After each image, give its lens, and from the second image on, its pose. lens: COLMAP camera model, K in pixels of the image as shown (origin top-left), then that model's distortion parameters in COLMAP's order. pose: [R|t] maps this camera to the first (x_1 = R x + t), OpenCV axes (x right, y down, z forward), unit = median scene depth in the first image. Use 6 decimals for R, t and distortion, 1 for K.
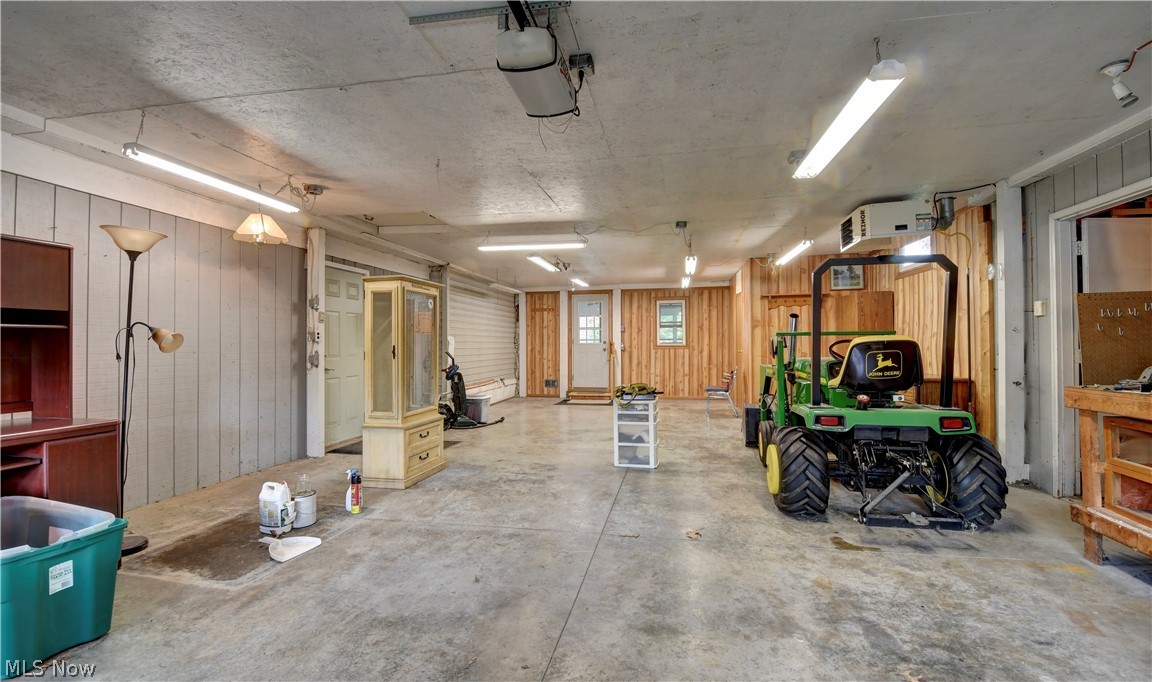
lens RADIAL K [[500.4, 0, 580.1], [0, 500.4, 339.0], [0, 0, 1]] dist [-0.001181, -0.000129]
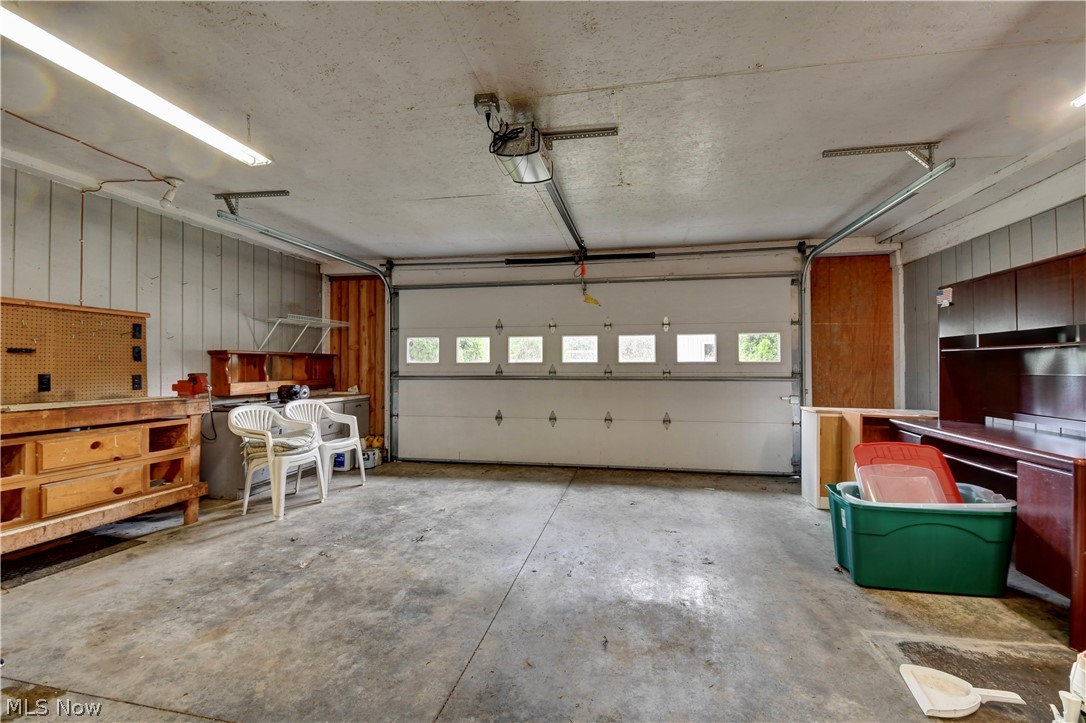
lens RADIAL K [[481.3, 0, 543.8], [0, 481.3, 360.9], [0, 0, 1]] dist [-0.017995, -0.006963]
pose [[-0.999975, 0.005308, 0.004602, -0.113819], [0.005206, 0.999745, -0.021982, 0.022485], [-0.004718, -0.021958, -0.999748, 1.928622]]
